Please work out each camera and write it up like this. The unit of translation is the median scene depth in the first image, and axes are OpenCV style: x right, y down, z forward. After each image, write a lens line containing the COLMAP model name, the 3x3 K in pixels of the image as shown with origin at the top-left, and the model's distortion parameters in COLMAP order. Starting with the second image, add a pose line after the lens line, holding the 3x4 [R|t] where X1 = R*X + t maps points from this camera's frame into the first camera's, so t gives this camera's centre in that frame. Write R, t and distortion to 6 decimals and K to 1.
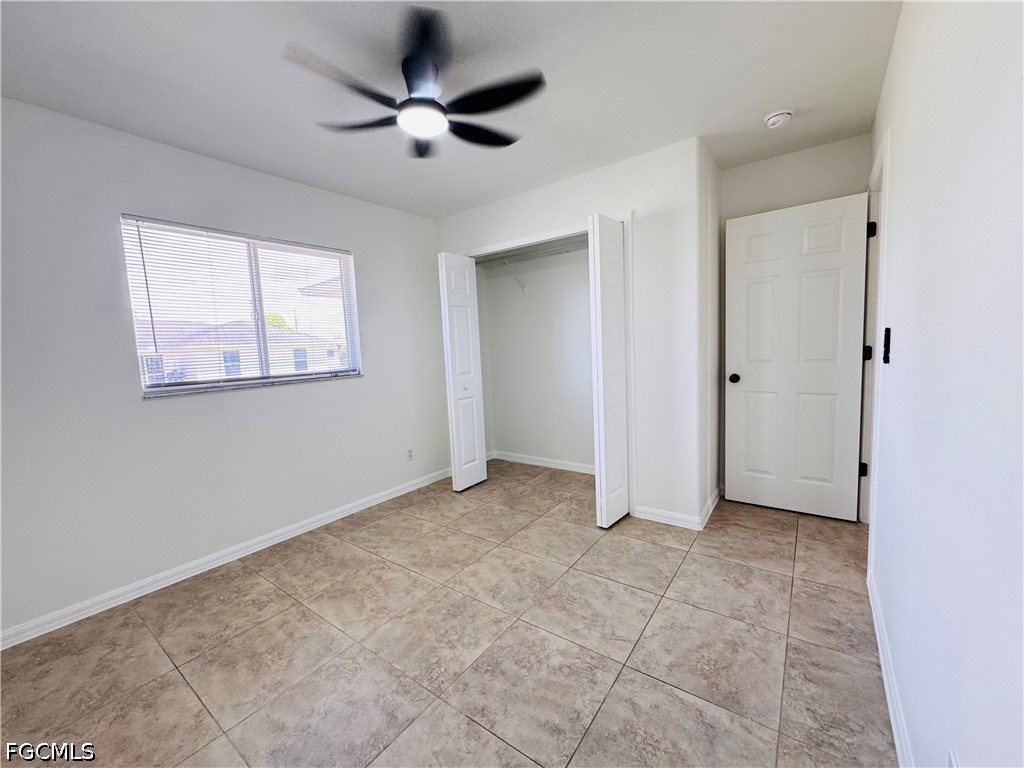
lens RADIAL K [[411.4, 0, 511.6], [0, 411.4, 384.3], [0, 0, 1]] dist [-0.003150, 0.000048]
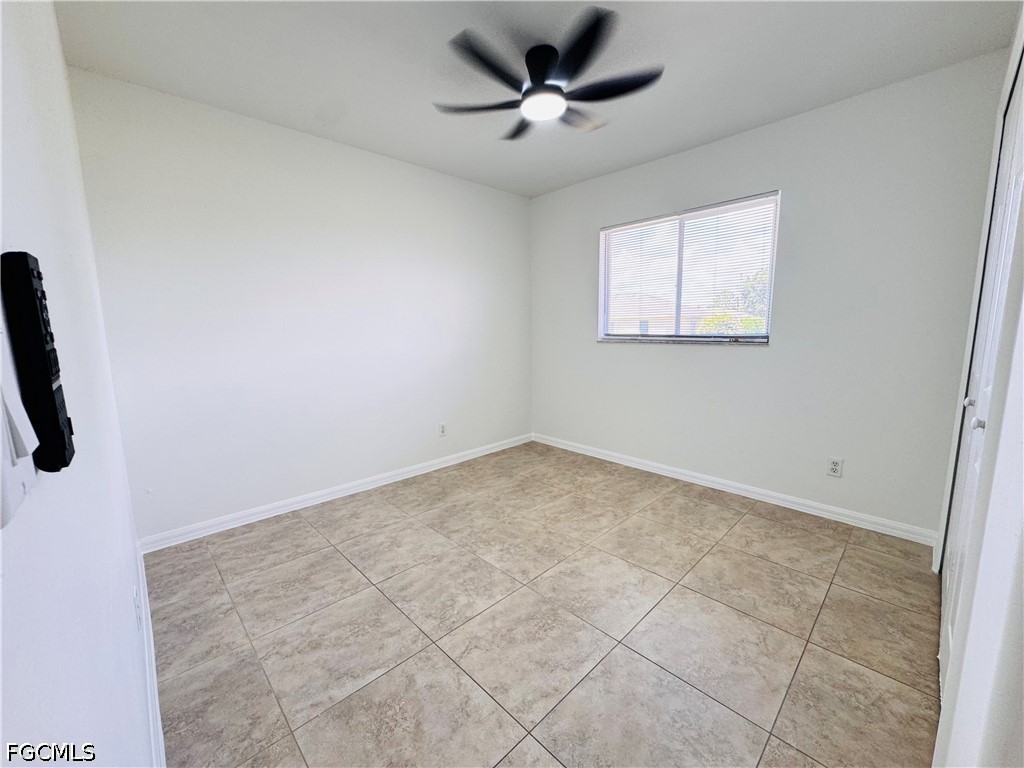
lens RADIAL K [[411.4, 0, 512.0], [0, 411.4, 386.5], [0, 0, 1]] dist [-0.003150, 0.000048]
pose [[-0.169906, 0.188436, -0.967276, 0.799255], [-0.074028, 0.976334, 0.203204, -0.100935], [0.982676, 0.106131, -0.151936, 0.934360]]
